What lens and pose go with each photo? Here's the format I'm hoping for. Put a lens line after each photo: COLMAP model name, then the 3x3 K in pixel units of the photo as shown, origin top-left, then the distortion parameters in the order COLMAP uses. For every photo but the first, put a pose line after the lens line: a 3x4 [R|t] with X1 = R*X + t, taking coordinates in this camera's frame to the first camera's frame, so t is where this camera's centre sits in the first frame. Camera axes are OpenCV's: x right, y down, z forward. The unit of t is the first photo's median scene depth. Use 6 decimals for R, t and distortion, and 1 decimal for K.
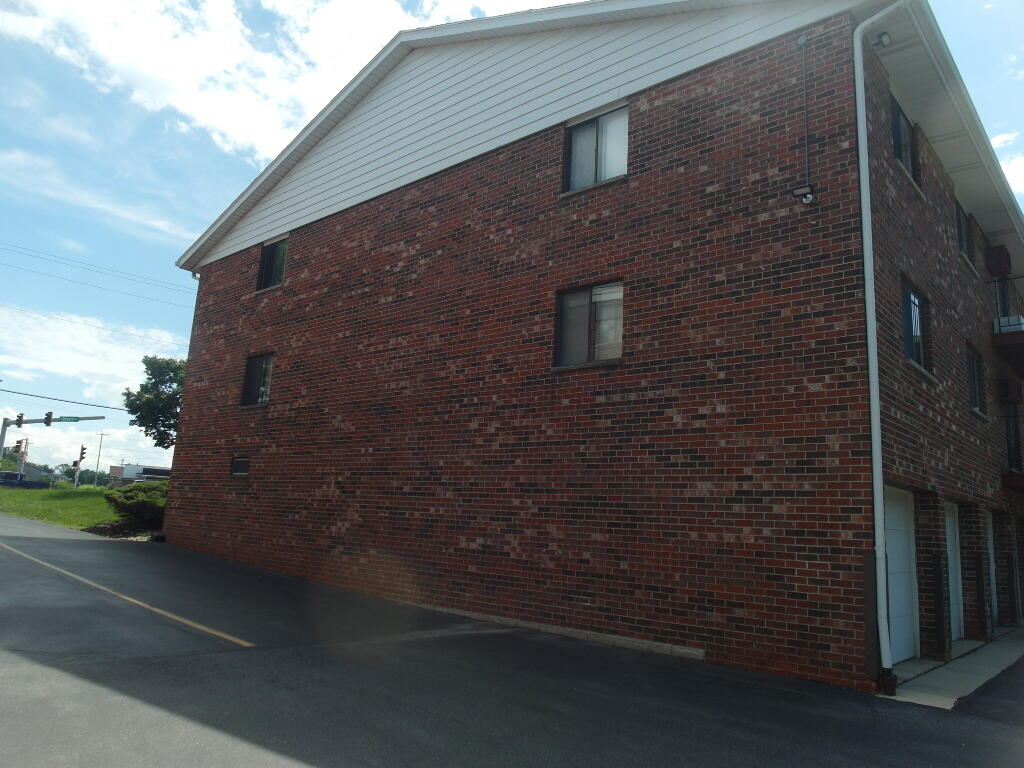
lens RADIAL K [[757.3, 0, 512.5], [0, 757.3, 384.2], [0, 0, 1]] dist [-0.030136, 0.004884]
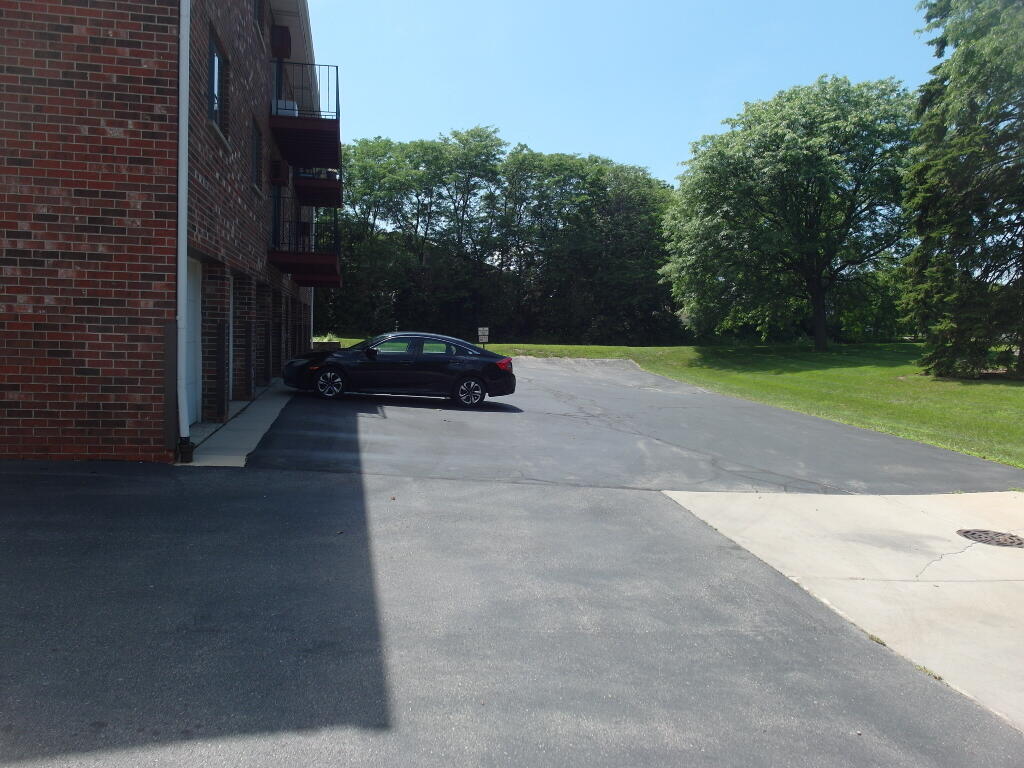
lens RADIAL K [[757.3, 0, 510.7], [0, 757.3, 383.2], [0, 0, 1]] dist [-0.030136, 0.004884]
pose [[0.607198, -0.083331, 0.790169, -0.017641], [-0.153264, 0.963524, 0.219387, 0.022552], [-0.779629, -0.254316, 0.572278, 0.097272]]
